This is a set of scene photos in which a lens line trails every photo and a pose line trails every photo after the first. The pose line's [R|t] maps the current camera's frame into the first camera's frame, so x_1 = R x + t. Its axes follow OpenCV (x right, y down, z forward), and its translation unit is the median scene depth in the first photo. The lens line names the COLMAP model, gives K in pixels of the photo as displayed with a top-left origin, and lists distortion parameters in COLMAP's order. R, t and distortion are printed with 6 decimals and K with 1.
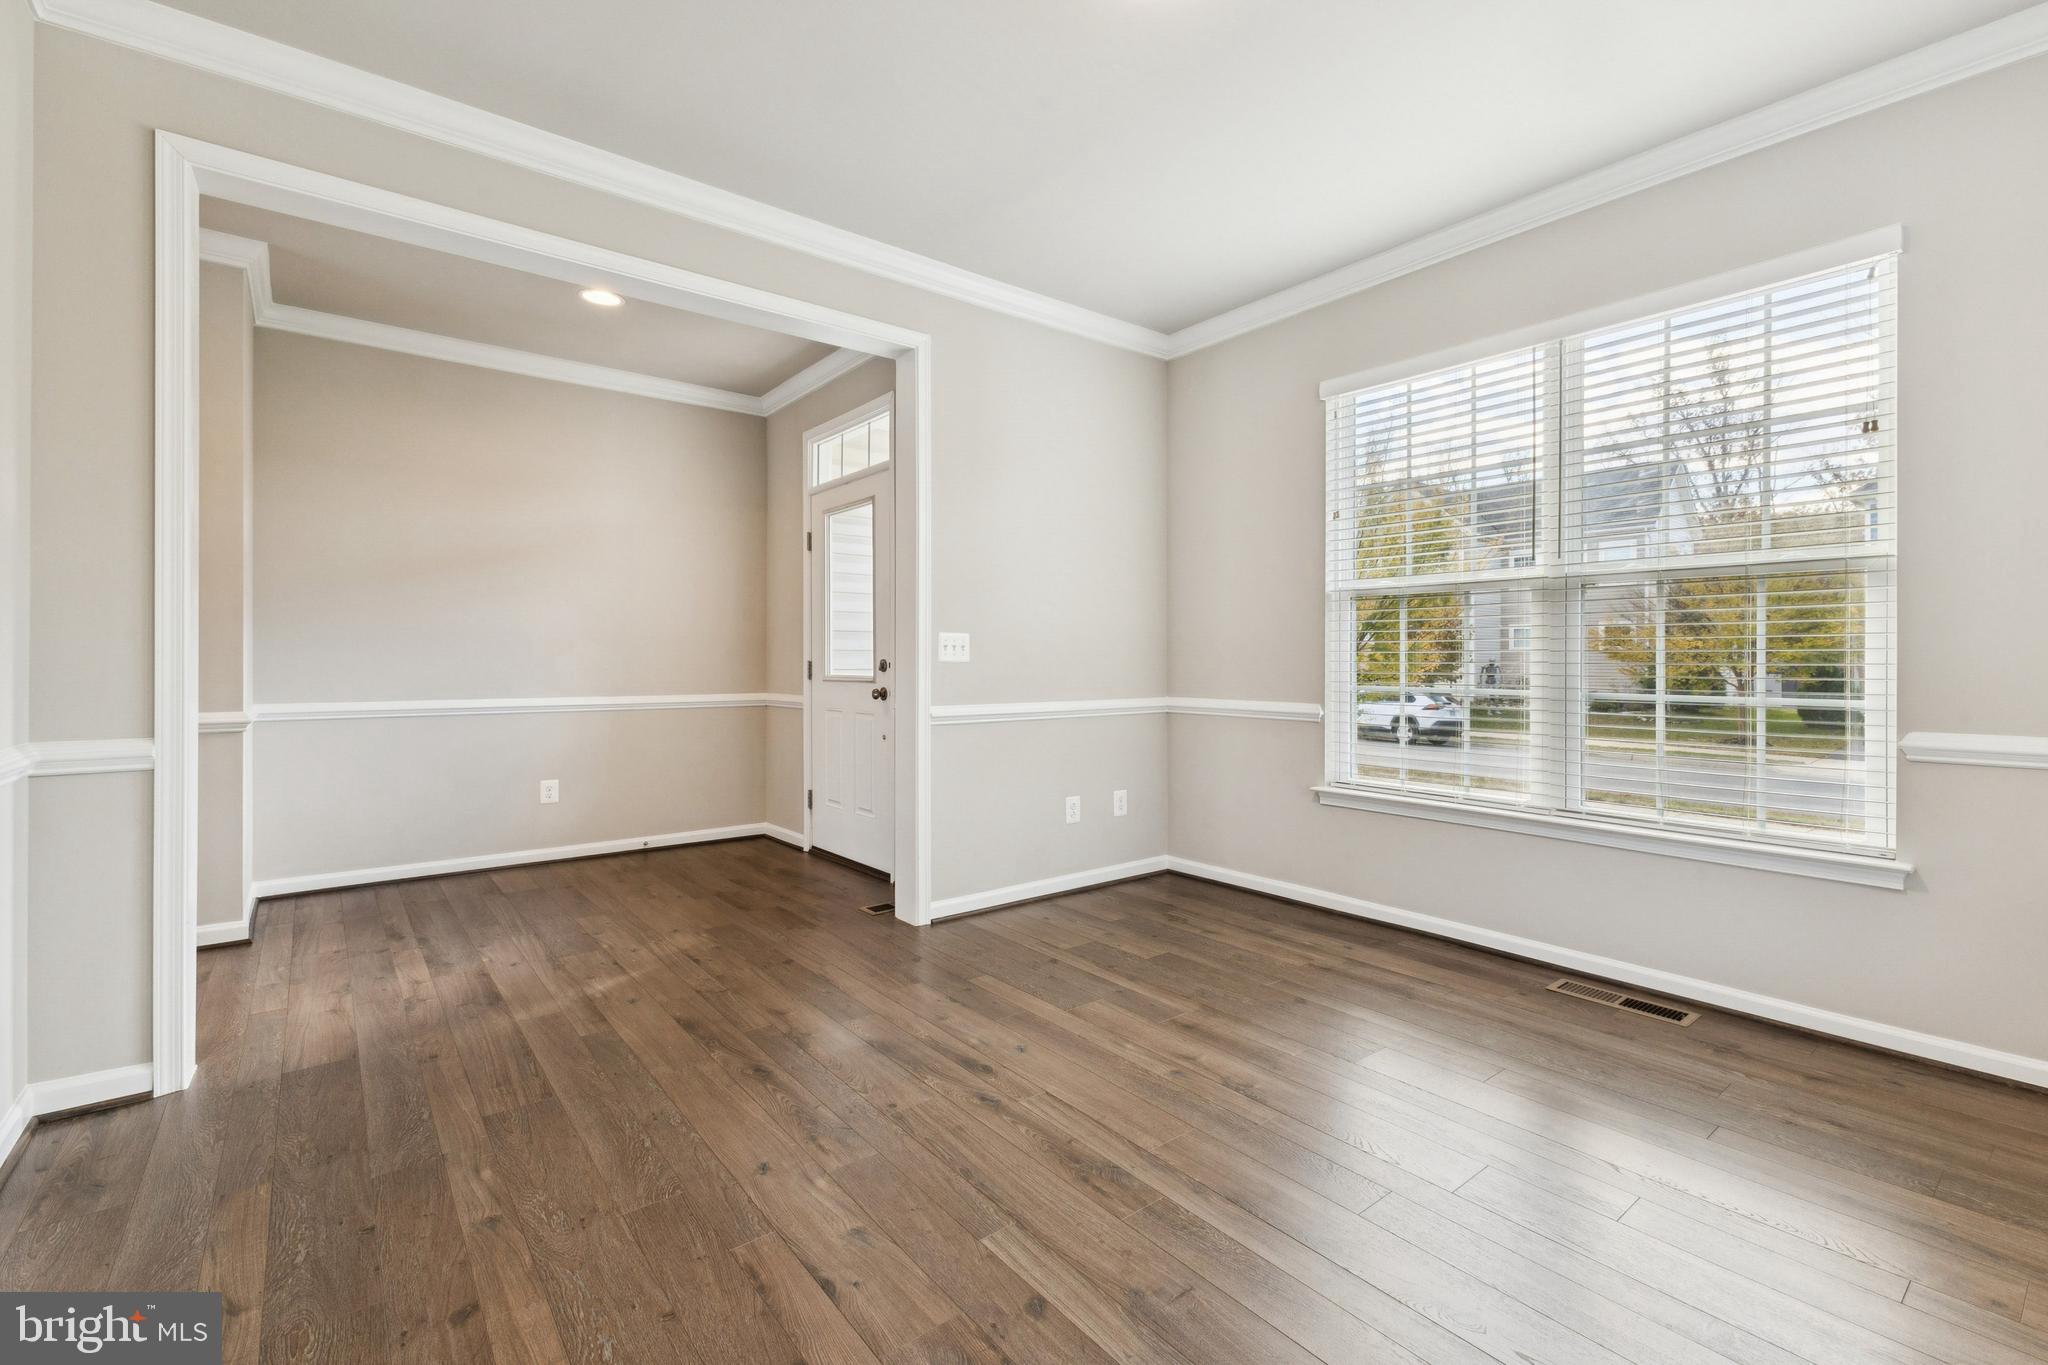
lens RADIAL K [[890.9, 0, 1044.5], [0, 890.9, 665.4], [0, 0, 1]] dist [0.018081, -0.004257]
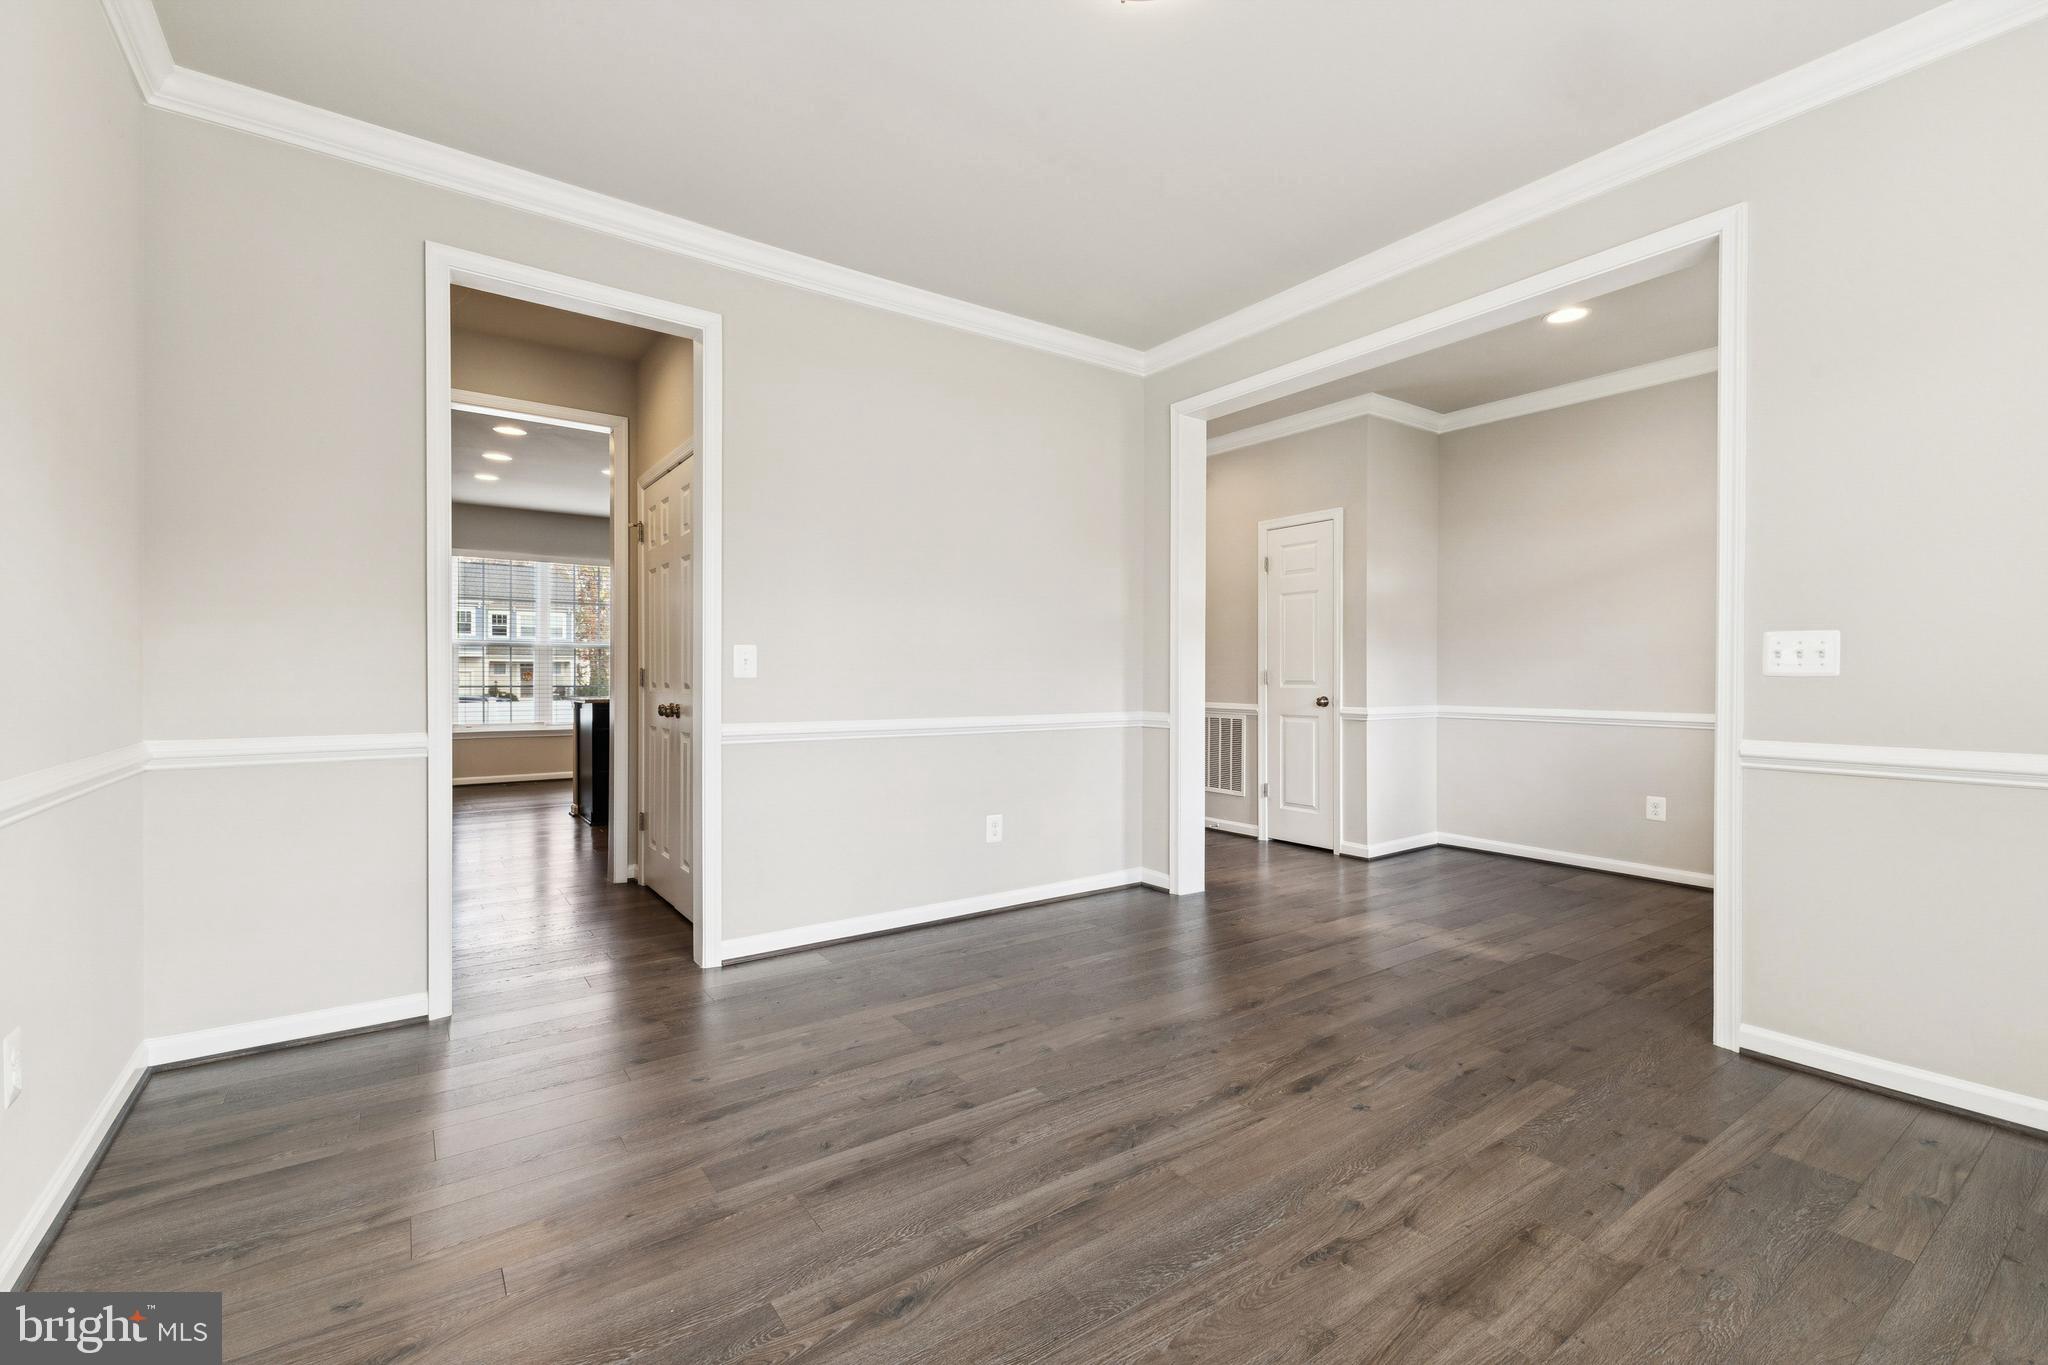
lens RADIAL K [[890.9, 0, 1024.2], [0, 890.9, 680.4], [0, 0, 1]] dist [0.018081, -0.004257]
pose [[-0.057117, 0.008507, -0.998331, 0.800820], [-0.007492, 0.999932, 0.008949, -0.002801], [0.998339, 0.007991, -0.057049, 0.645847]]
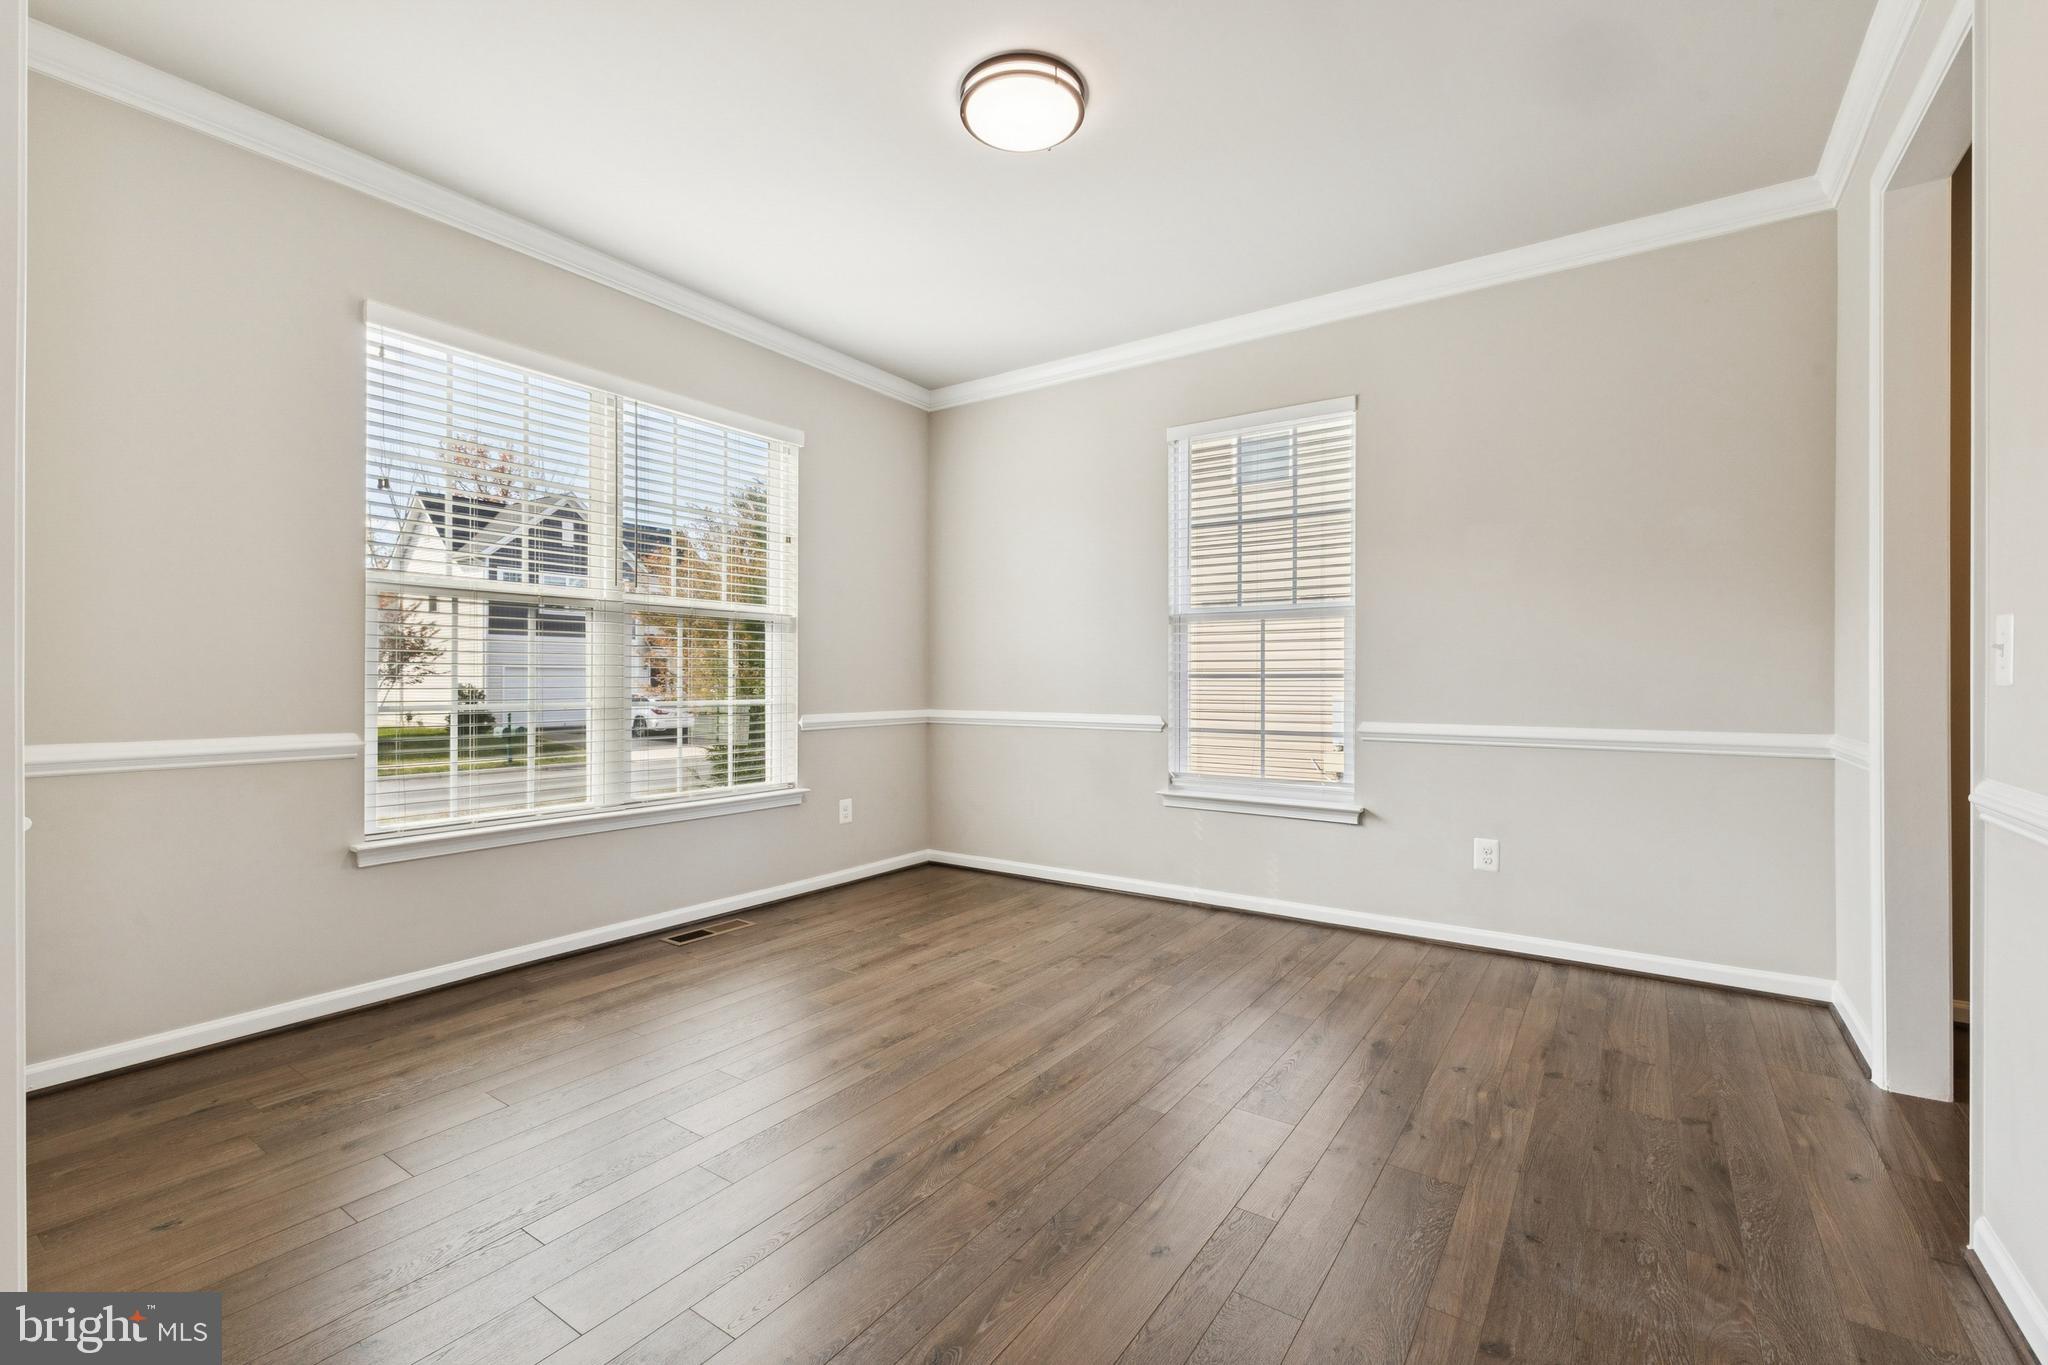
lens RADIAL K [[890.9, 0, 1016.0], [0, 890.9, 679.8], [0, 0, 1]] dist [0.018081, -0.004257]
pose [[-0.271934, -0.003034, 0.962311, -0.779441], [0.002822, 0.999988, 0.003951, -0.002340], [-0.962312, 0.003790, -0.271922, 0.955426]]
